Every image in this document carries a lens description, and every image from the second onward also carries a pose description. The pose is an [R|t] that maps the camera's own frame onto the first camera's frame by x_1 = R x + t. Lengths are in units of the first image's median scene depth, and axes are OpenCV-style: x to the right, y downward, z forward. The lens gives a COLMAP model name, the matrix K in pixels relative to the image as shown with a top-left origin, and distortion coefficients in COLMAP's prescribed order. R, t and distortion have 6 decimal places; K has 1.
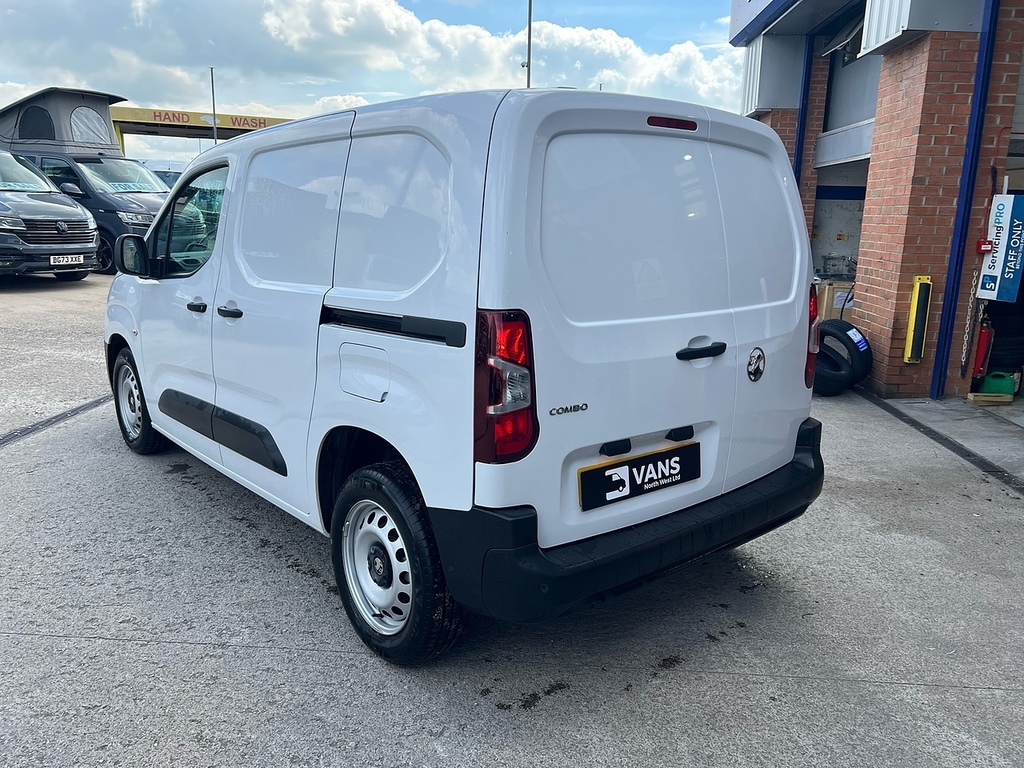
lens RADIAL K [[773.6, 0, 512.3], [0, 773.6, 382.1], [0, 0, 1]] dist [0.031179, -0.040134]
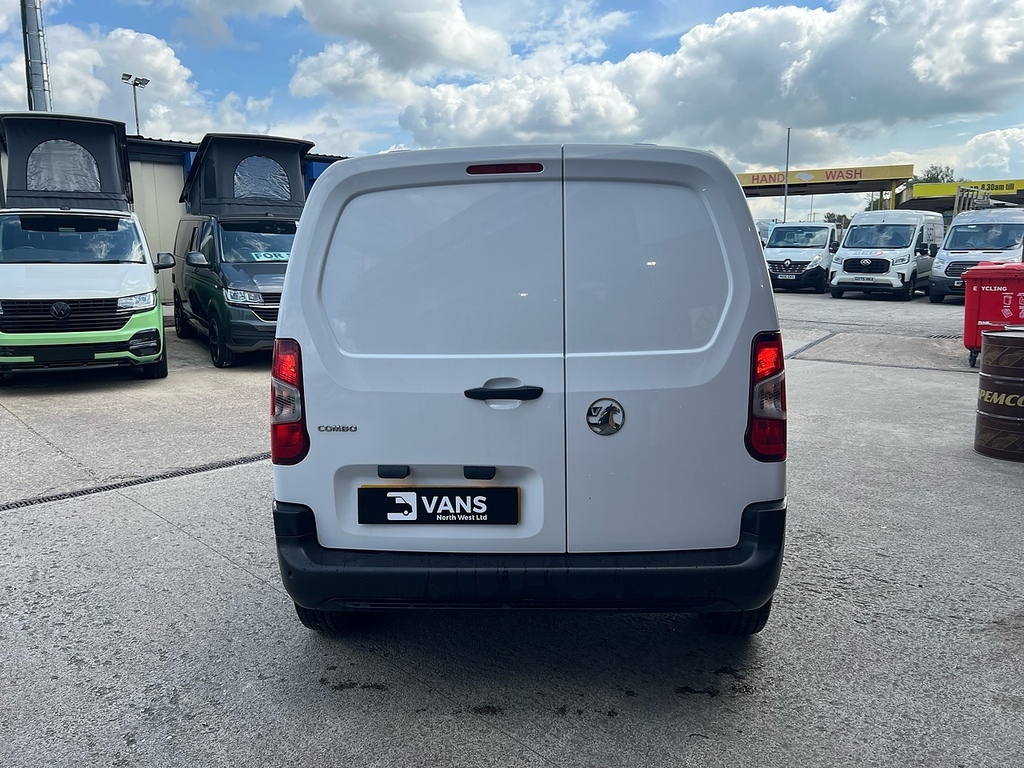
lens RADIAL K [[773.6, 0, 515.0], [0, 773.6, 382.5], [0, 0, 1]] dist [0.031179, -0.040134]
pose [[0.720735, 0.068510, -0.689817, 0.822053], [-0.113971, 0.993274, -0.020430, -0.030287], [0.683778, 0.093344, 0.723695, 0.263247]]
